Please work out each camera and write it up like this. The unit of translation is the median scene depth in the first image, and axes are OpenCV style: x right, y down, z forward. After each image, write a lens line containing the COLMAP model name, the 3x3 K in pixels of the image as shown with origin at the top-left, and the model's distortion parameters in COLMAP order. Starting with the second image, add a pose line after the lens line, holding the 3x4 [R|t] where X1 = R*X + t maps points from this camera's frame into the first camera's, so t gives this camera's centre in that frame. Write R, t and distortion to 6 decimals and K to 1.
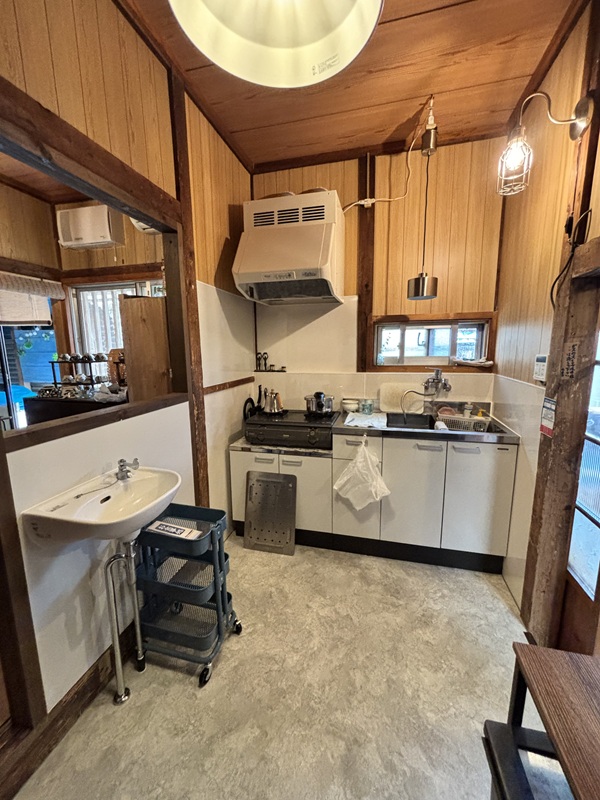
lens RADIAL K [[306.3, 0, 300.1], [0, 306.3, 386.5], [0, 0, 1]] dist [-0.001057, 0.000745]
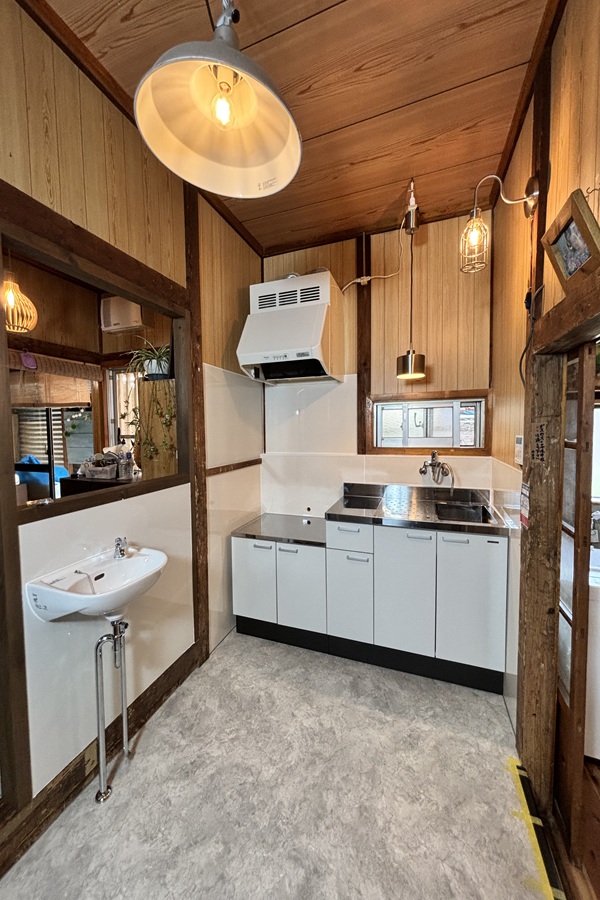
lens RADIAL K [[337.5, 0, 274.6], [0, 337.5, 437.6], [0, 0, 1]] dist [0.000281, -0.000112]
pose [[0.986562, 0.002475, -0.163368, 0.137897], [-0.018553, 0.995115, -0.096967, 0.007664], [0.162330, 0.098695, 0.981788, -0.060787]]
